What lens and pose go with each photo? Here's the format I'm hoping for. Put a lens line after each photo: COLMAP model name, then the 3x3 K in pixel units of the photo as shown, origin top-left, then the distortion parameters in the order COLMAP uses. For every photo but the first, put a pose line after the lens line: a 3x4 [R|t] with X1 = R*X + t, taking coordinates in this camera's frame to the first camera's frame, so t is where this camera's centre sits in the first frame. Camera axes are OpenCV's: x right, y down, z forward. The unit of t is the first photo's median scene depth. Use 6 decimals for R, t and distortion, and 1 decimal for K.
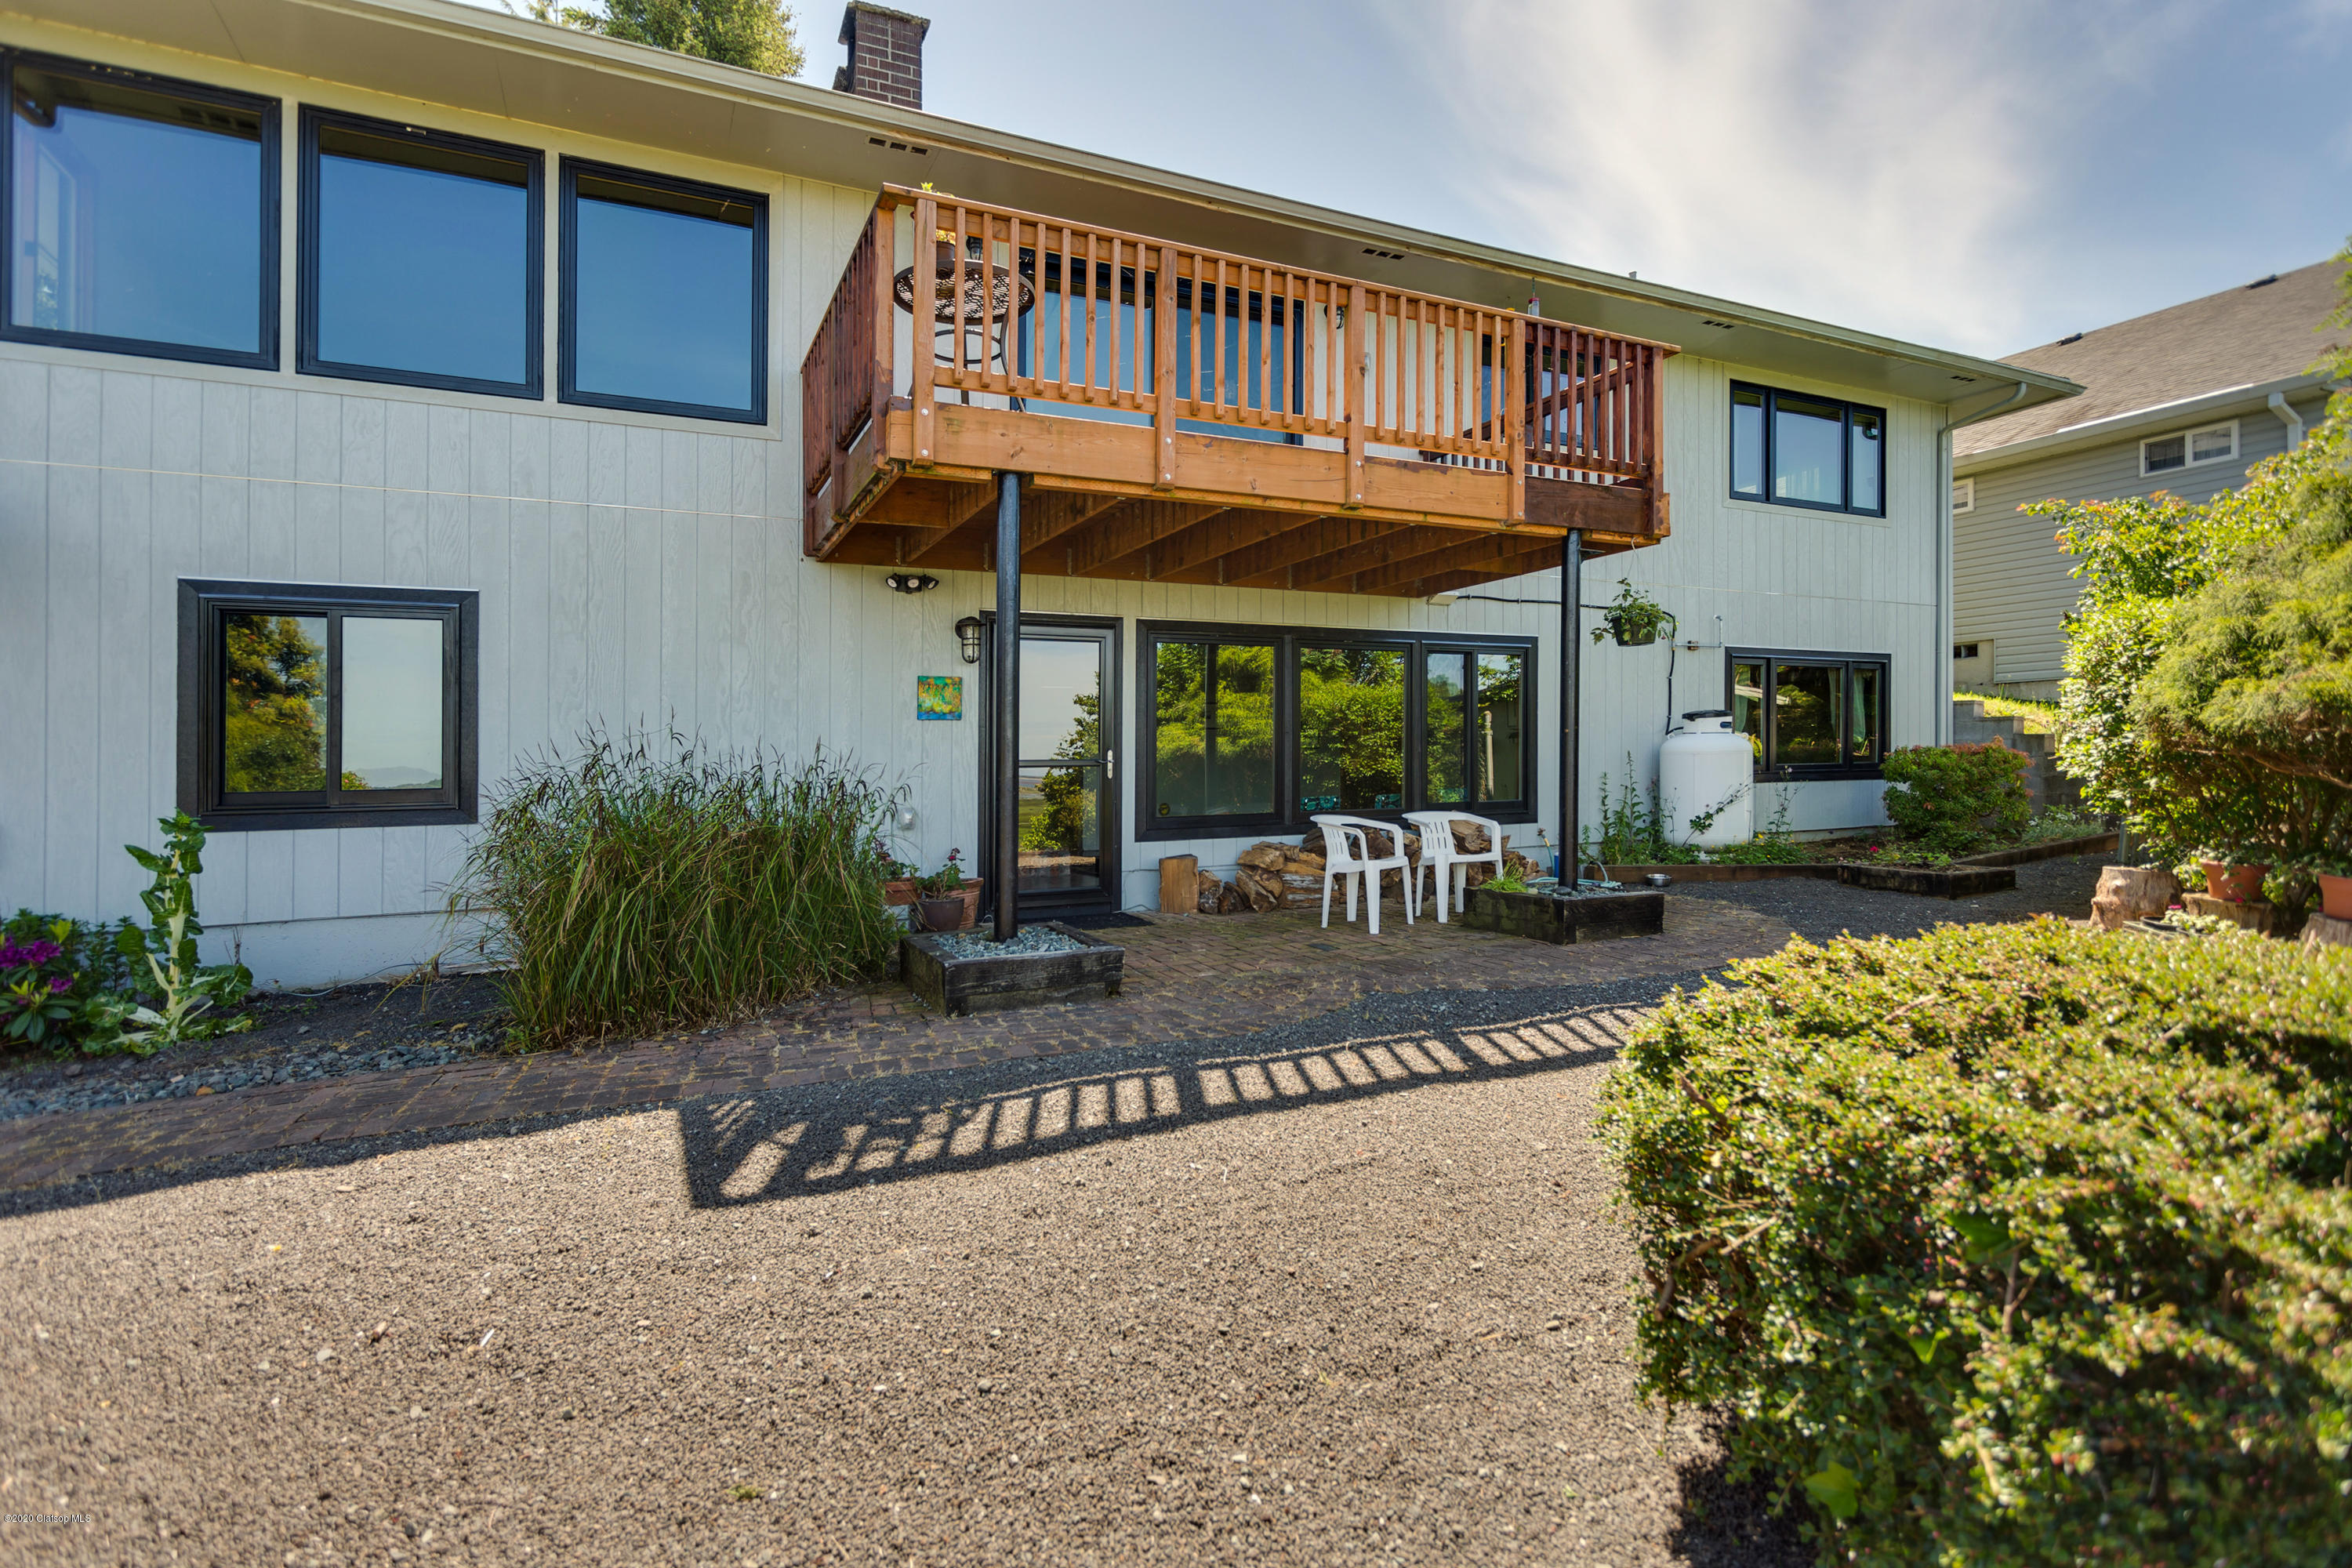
lens RADIAL K [[1124.1, 0, 1175.0], [0, 1124.1, 775.5], [0, 0, 1]] dist [0.000306, 0.001267]
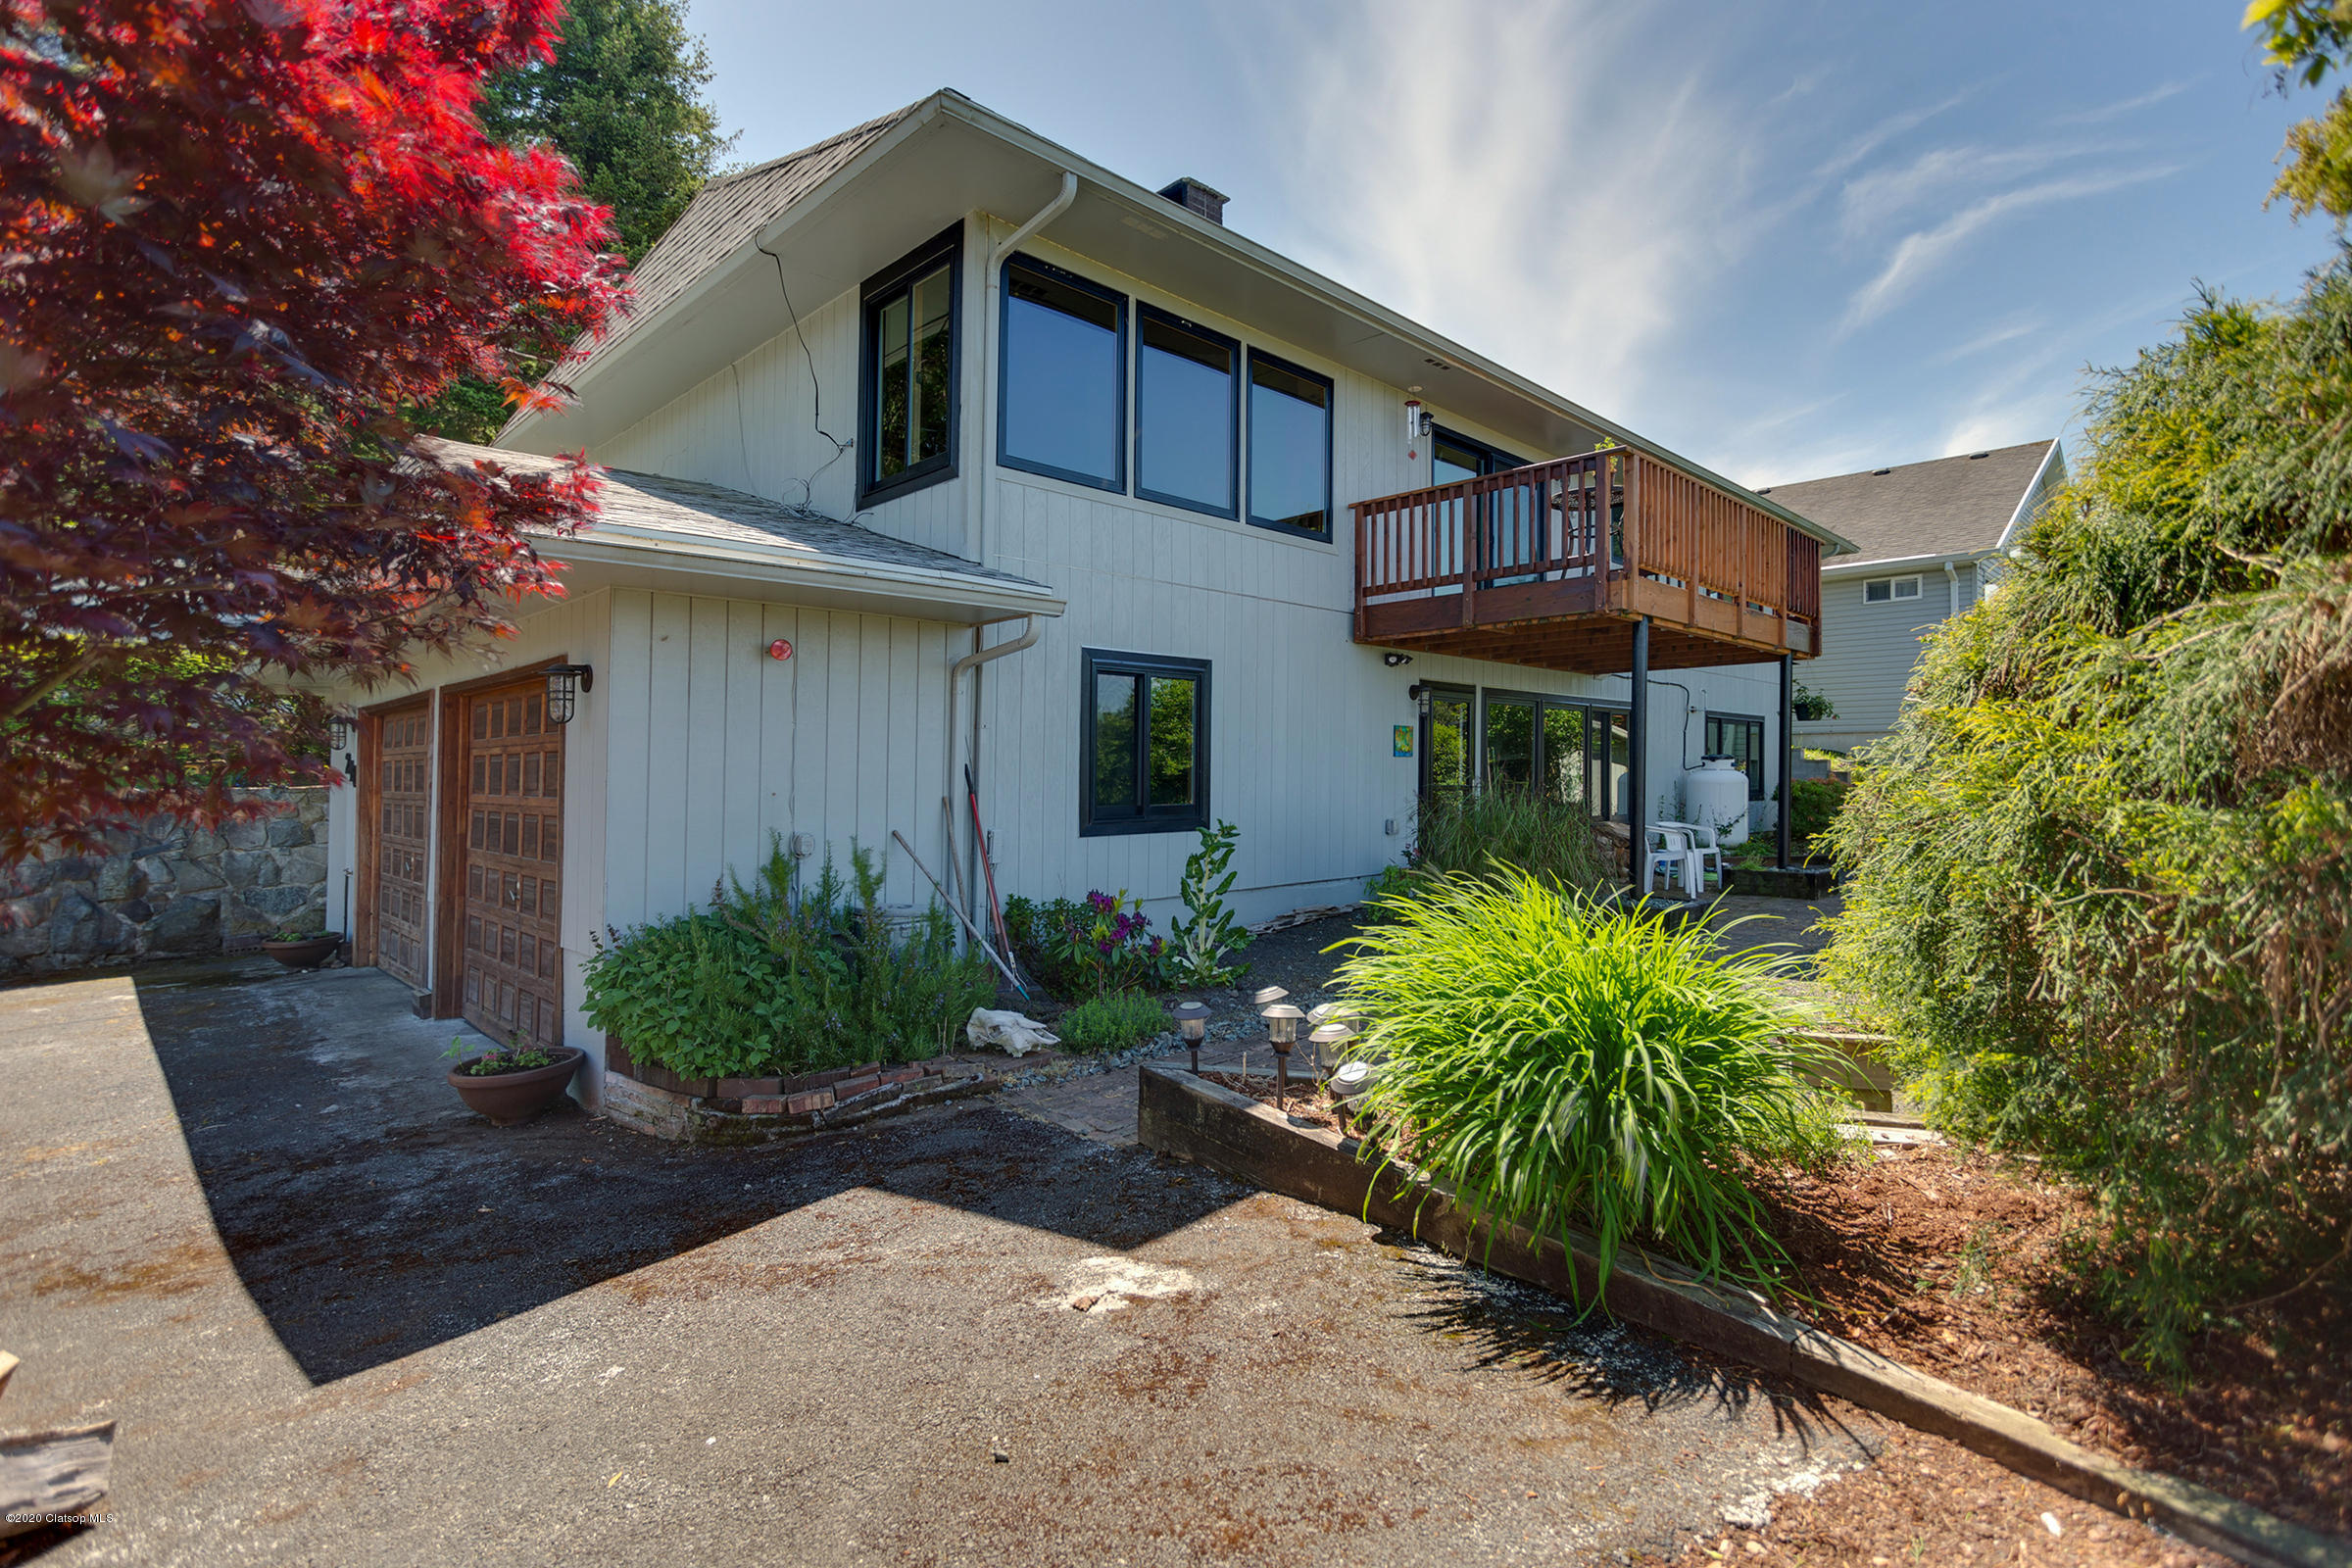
lens RADIAL K [[1124.1, 0, 1173.1], [0, 1124.1, 778.2], [0, 0, 1]] dist [0.000306, 0.001267]
pose [[0.943189, 0.011403, 0.332060, -0.957077], [-0.008179, 0.999905, -0.011104, -0.004515], [-0.332155, 0.007757, 0.943193, -0.232405]]
